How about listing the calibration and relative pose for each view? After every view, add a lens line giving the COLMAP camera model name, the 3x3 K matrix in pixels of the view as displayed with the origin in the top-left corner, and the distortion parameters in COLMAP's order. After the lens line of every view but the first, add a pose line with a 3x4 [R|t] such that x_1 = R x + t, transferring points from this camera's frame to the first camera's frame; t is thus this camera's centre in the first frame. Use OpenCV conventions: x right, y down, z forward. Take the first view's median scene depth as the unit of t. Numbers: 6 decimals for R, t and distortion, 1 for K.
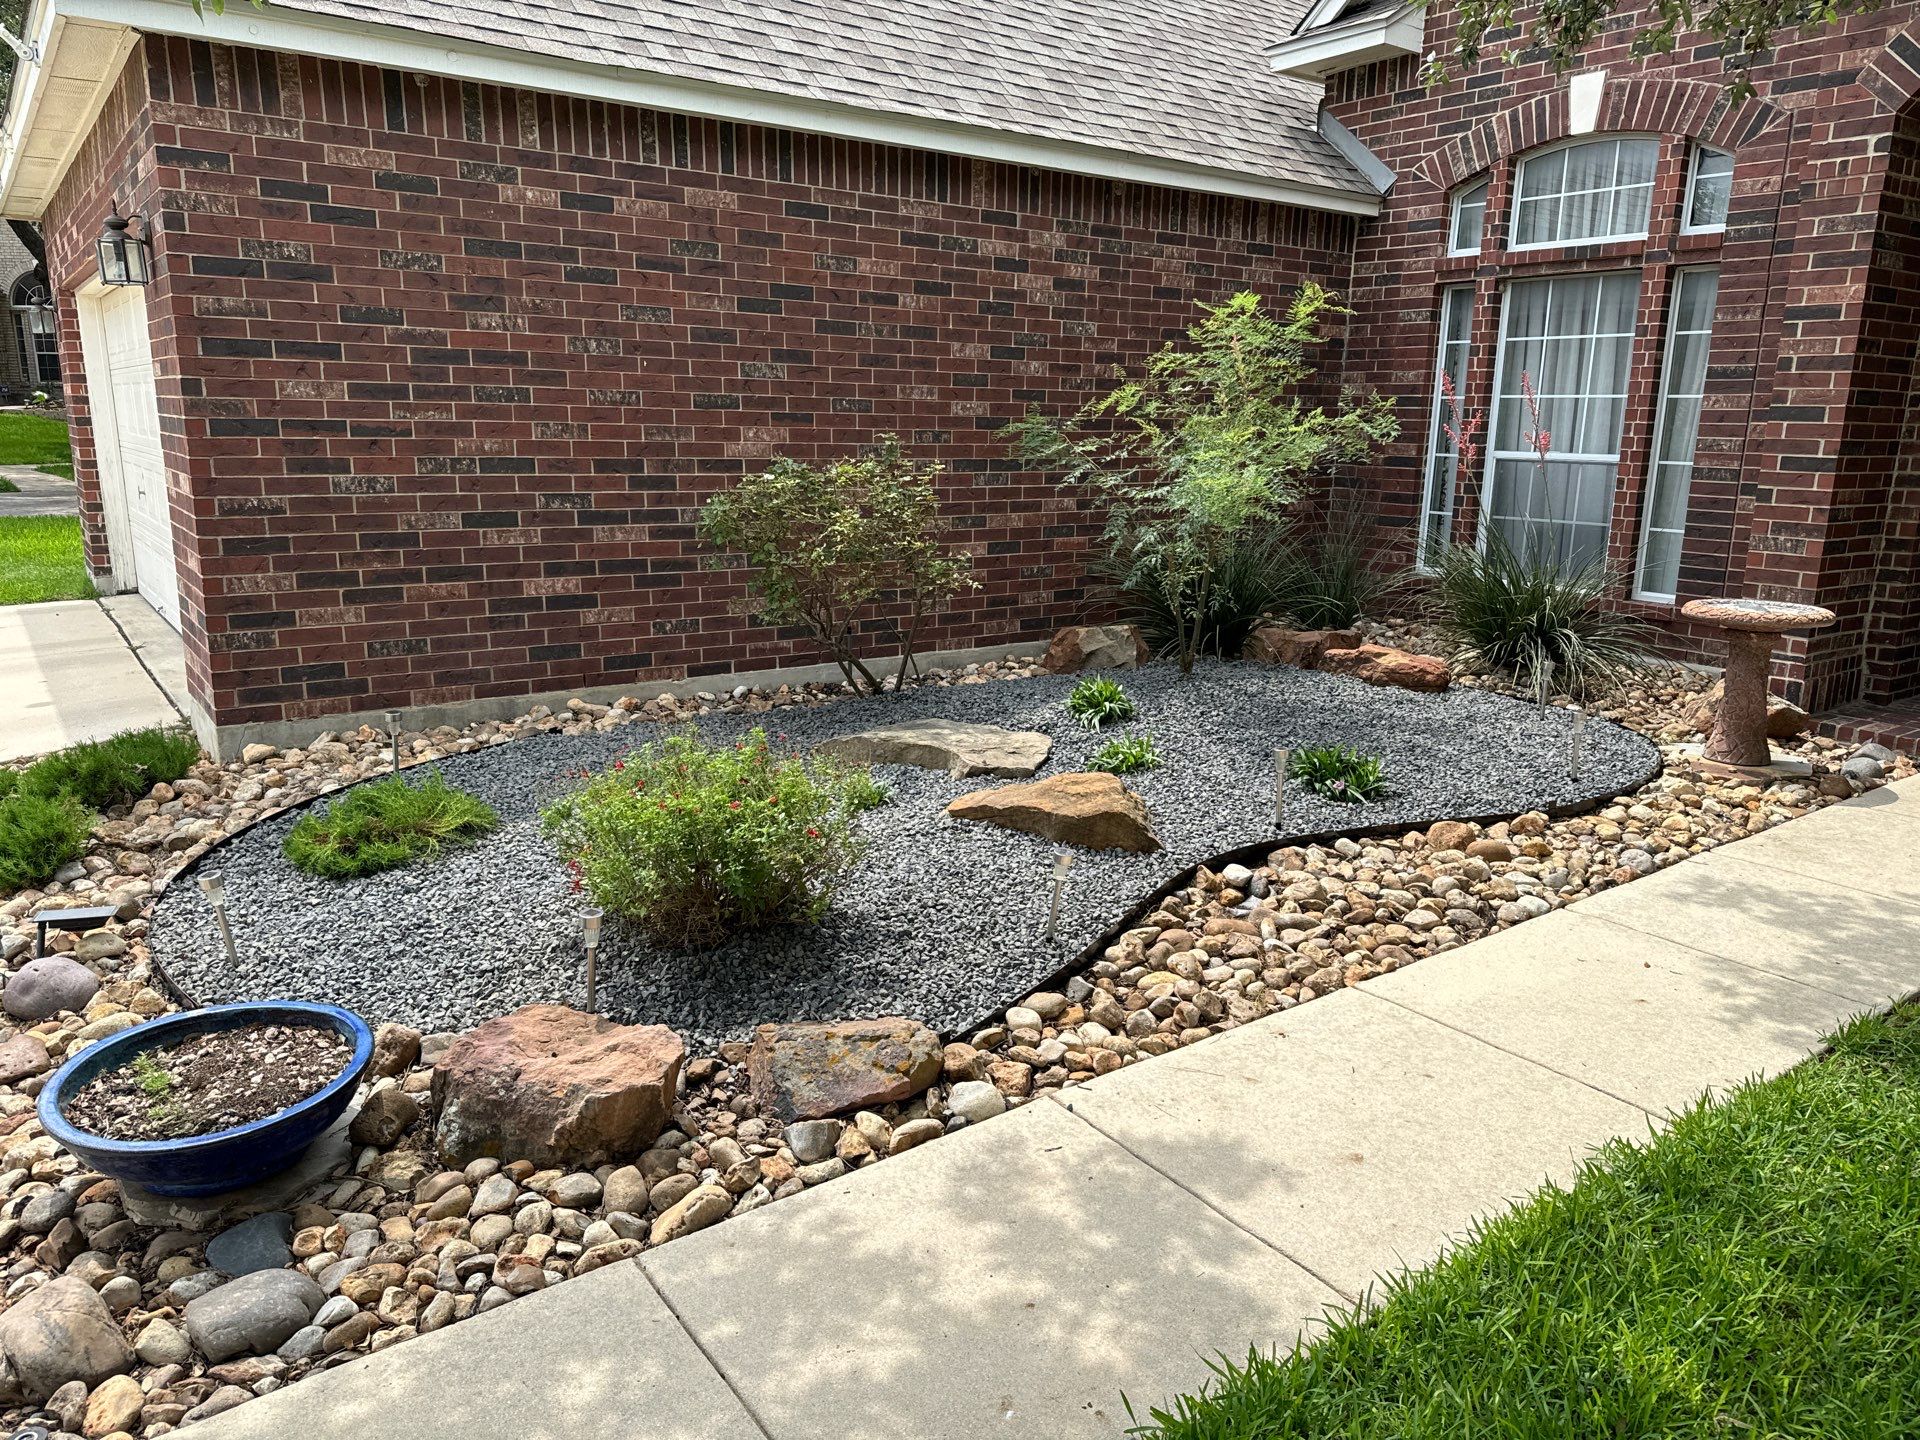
lens RADIAL K [[1347.4, 0, 963.7], [0, 1347.4, 727.2], [0, 0, 1]] dist [0.041573, -0.049041]
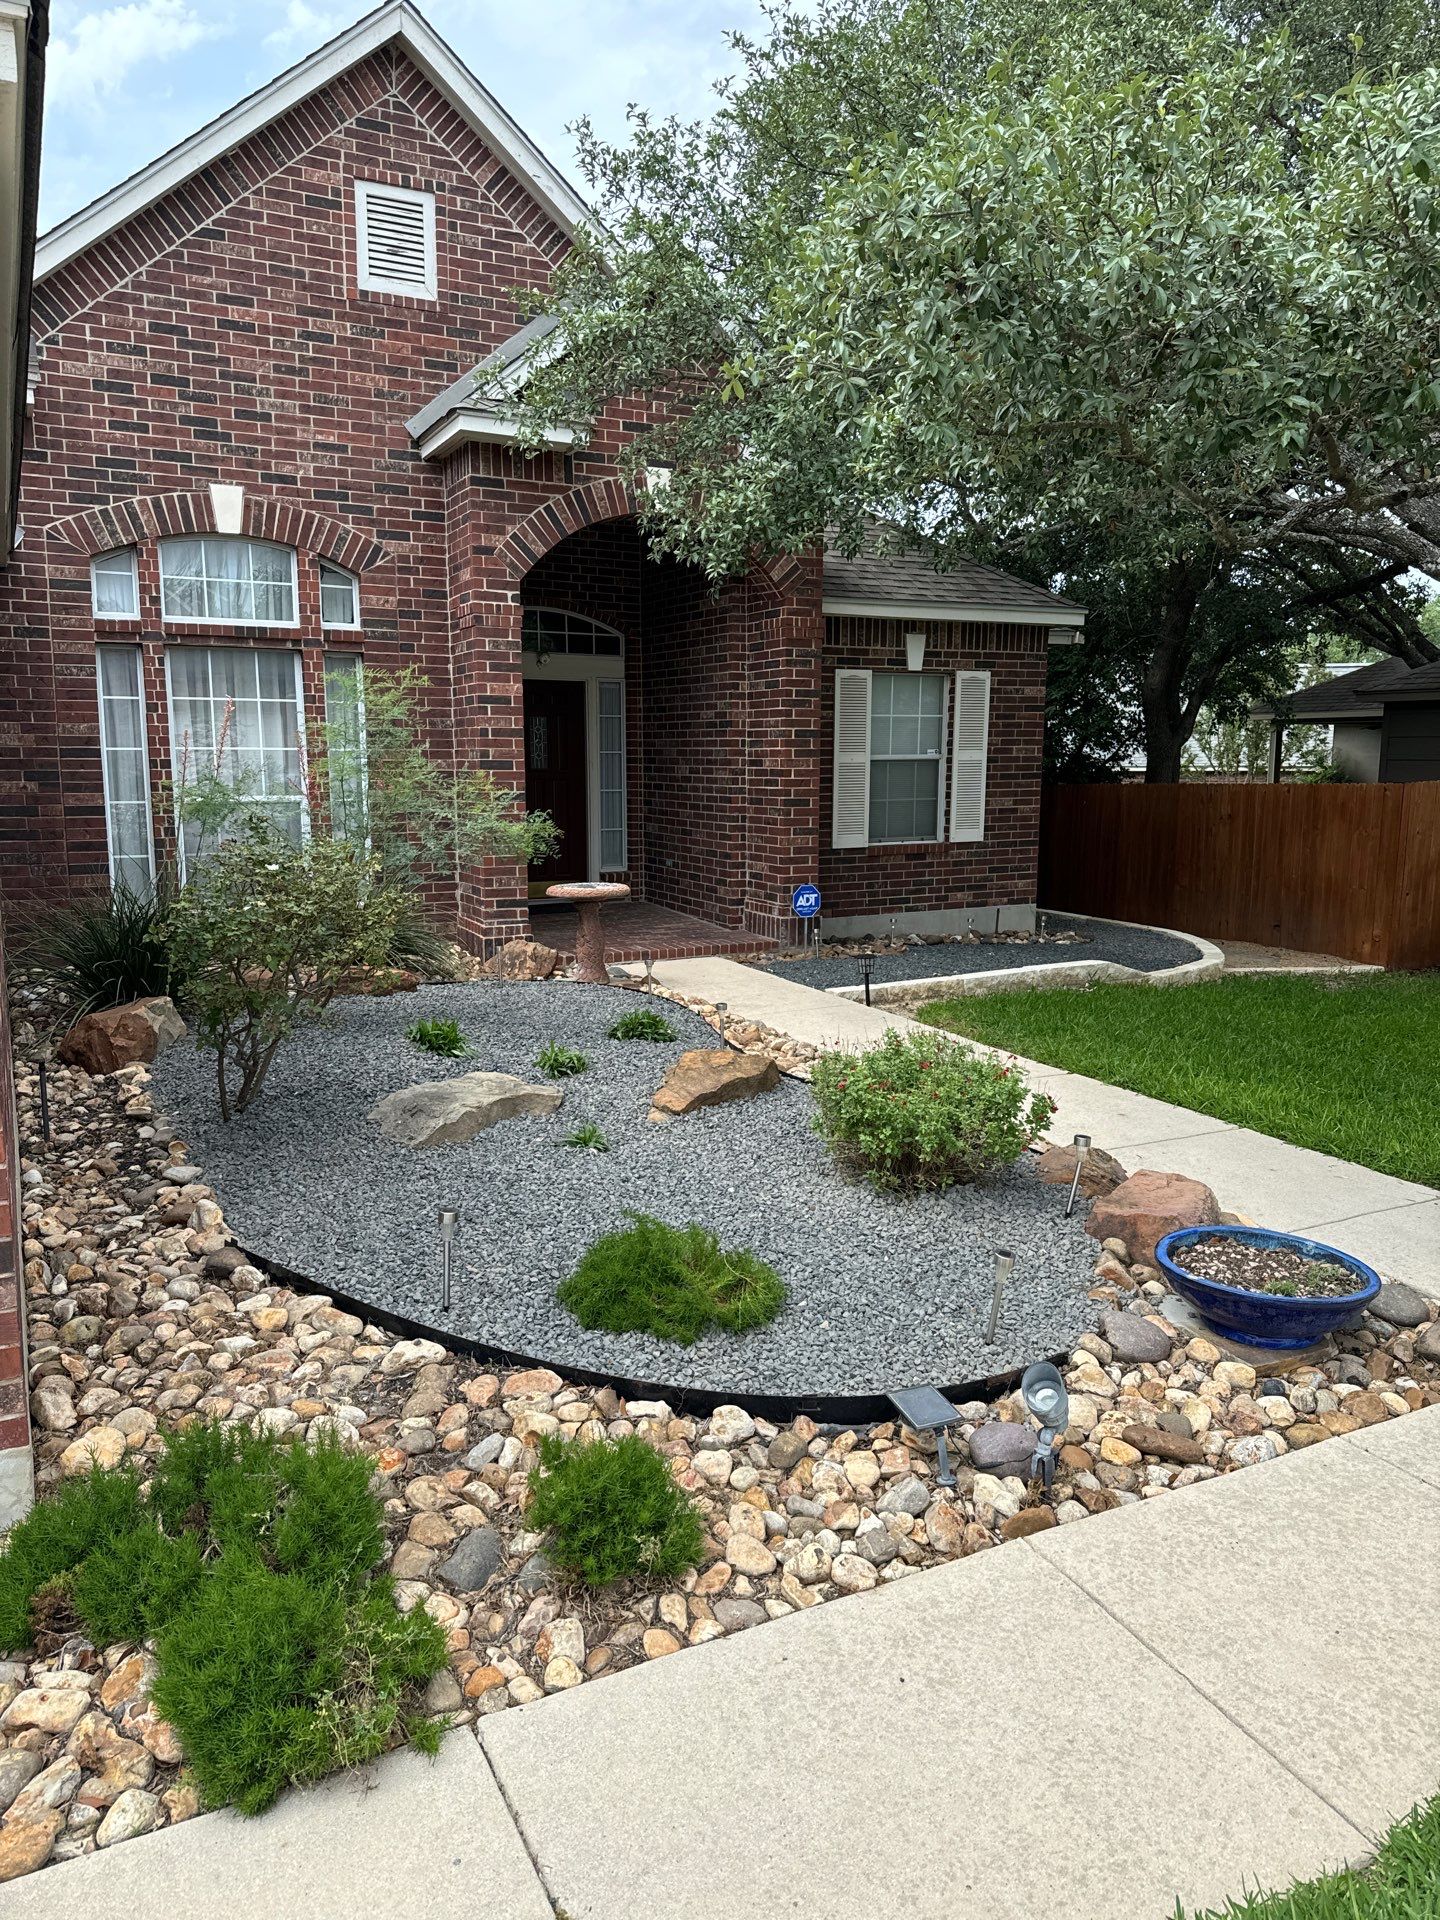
lens RADIAL K [[1347.4, 0, 721.9], [0, 1347.4, 951.1], [0, 0, 1]] dist [0.041573, -0.049041]
pose [[0.145446, -0.162424, 0.975943, -0.752769], [0.223074, 0.966415, 0.127593, -0.144924], [-0.963890, 0.199150, 0.176793, 0.469607]]
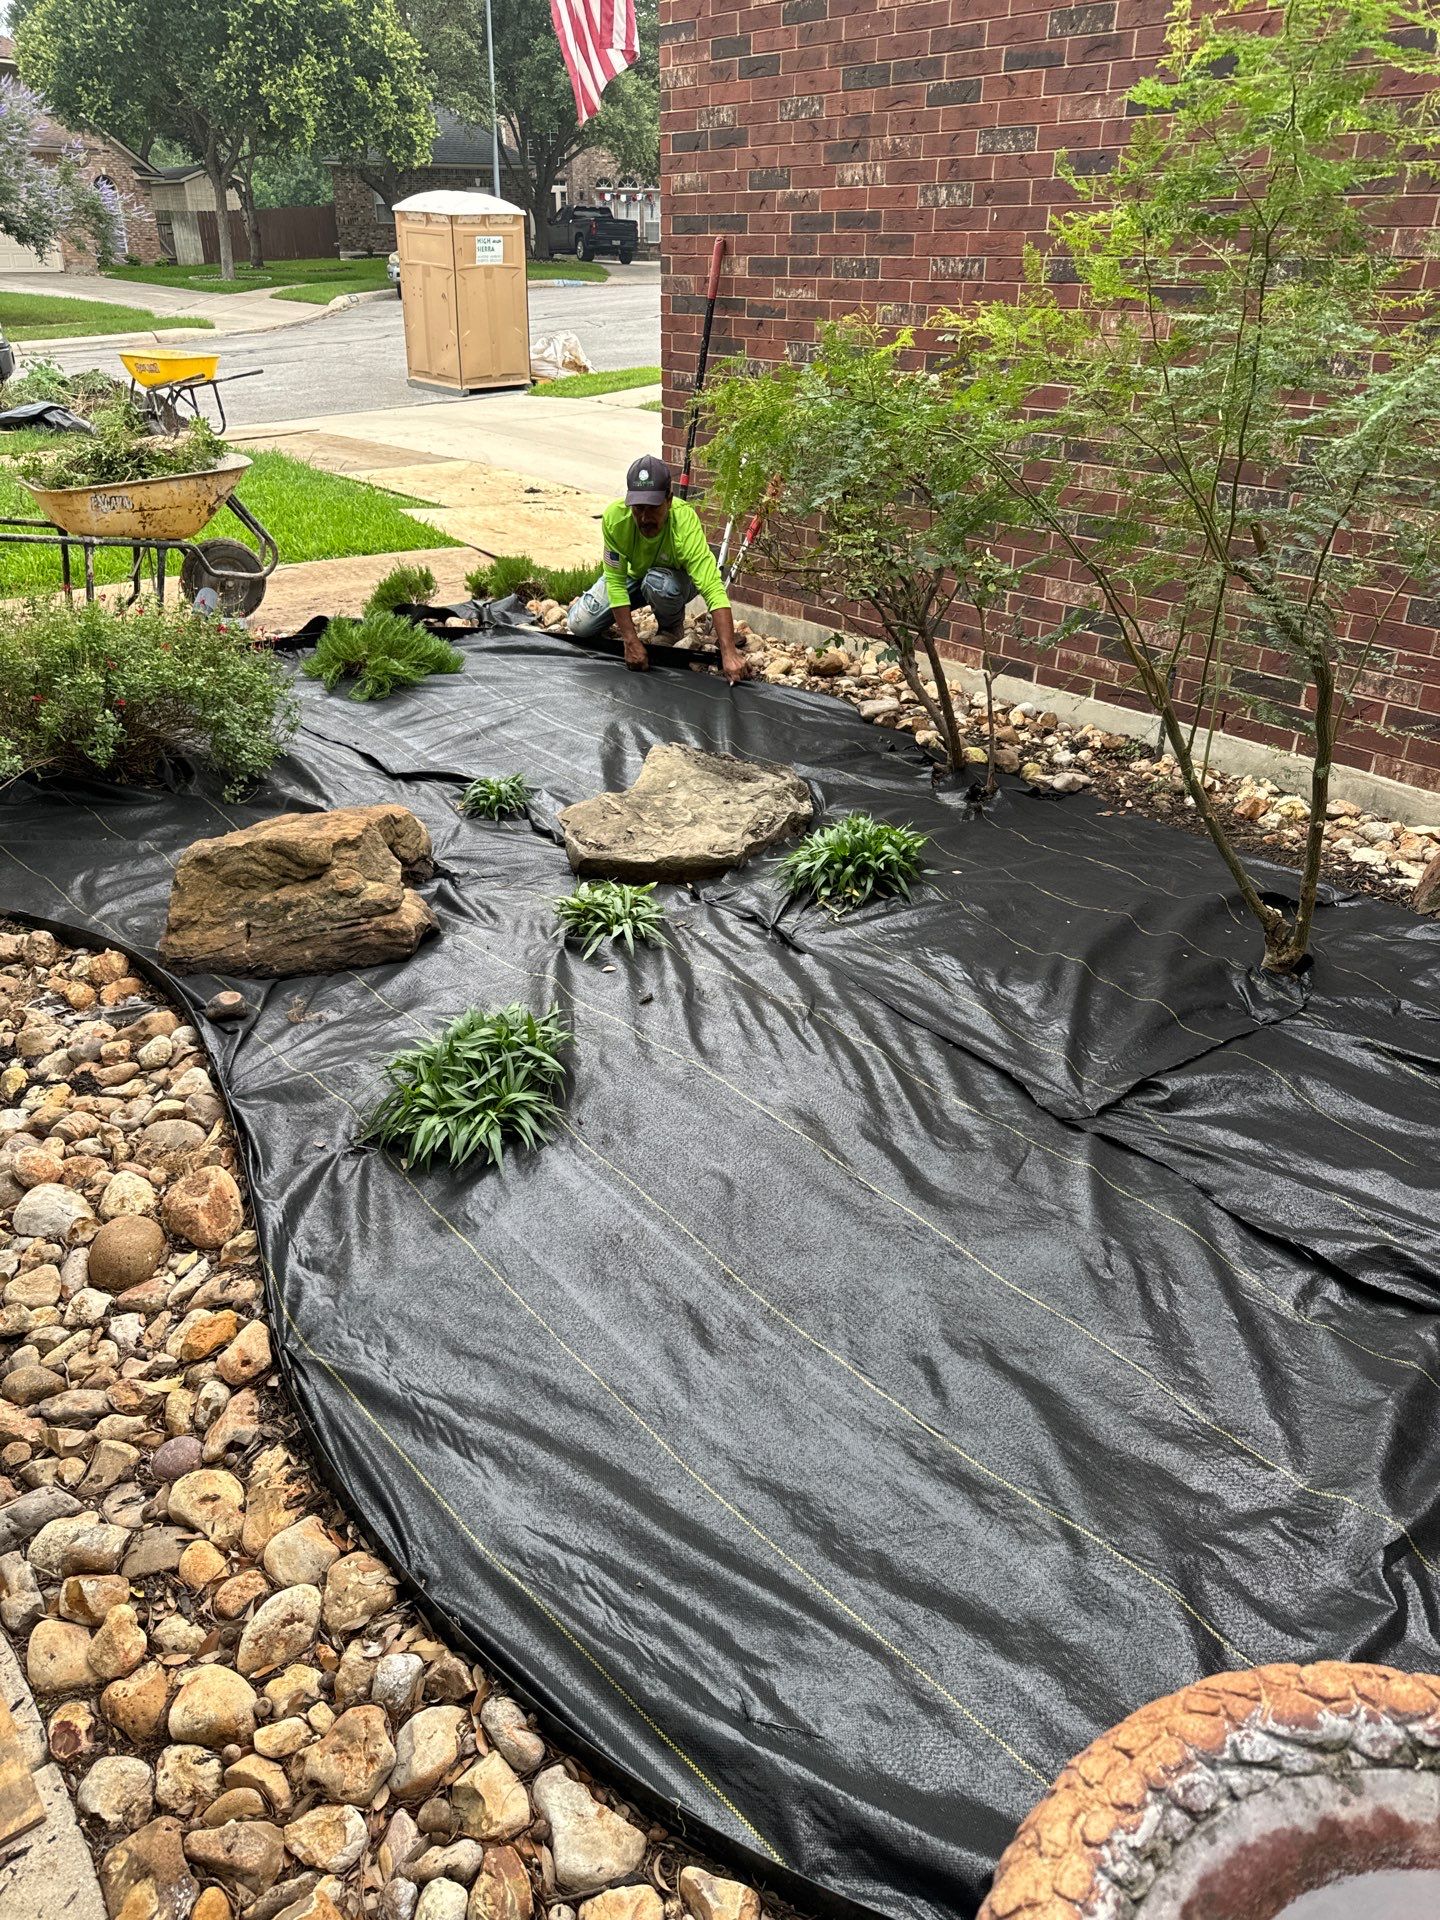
lens RADIAL K [[1347.4, 0, 712.3], [0, 1347.4, 964.0], [0, 0, 1]] dist [0.041573, -0.049041]
pose [[0.043285, 0.443032, -0.895460, 0.510661], [-0.234711, 0.875724, 0.421922, -0.165424], [0.971101, 0.191911, 0.141891, 0.719325]]
